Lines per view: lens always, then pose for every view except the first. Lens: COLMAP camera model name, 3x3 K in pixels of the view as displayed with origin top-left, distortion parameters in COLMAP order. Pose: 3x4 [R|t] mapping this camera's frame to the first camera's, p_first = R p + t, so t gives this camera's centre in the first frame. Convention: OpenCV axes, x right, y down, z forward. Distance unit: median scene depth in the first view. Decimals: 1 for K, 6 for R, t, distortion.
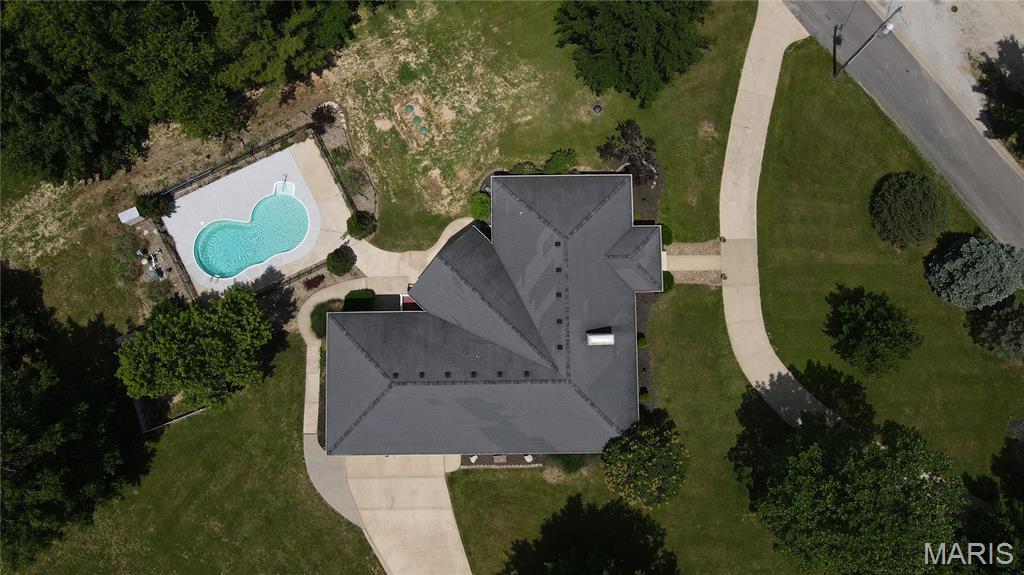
lens RADIAL K [[769.6, 0, 515.3], [0, 769.6, 290.9], [0, 0, 1]] dist [-0.000011, 0.026270]
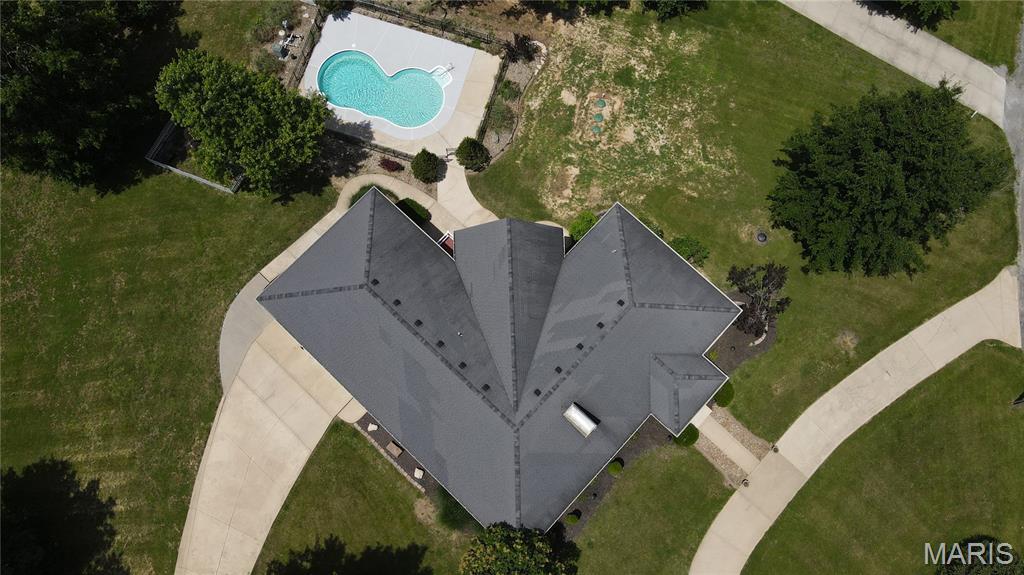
lens RADIAL K [[769.6, 0, 515.3], [0, 769.6, 290.9], [0, 0, 1]] dist [-0.000011, 0.026270]
pose [[0.719619, 0.675052, -0.162644, 0.088254], [-0.692171, 0.716008, -0.090728, 0.075208], [0.055208, 0.177867, 0.982505, 0.150155]]
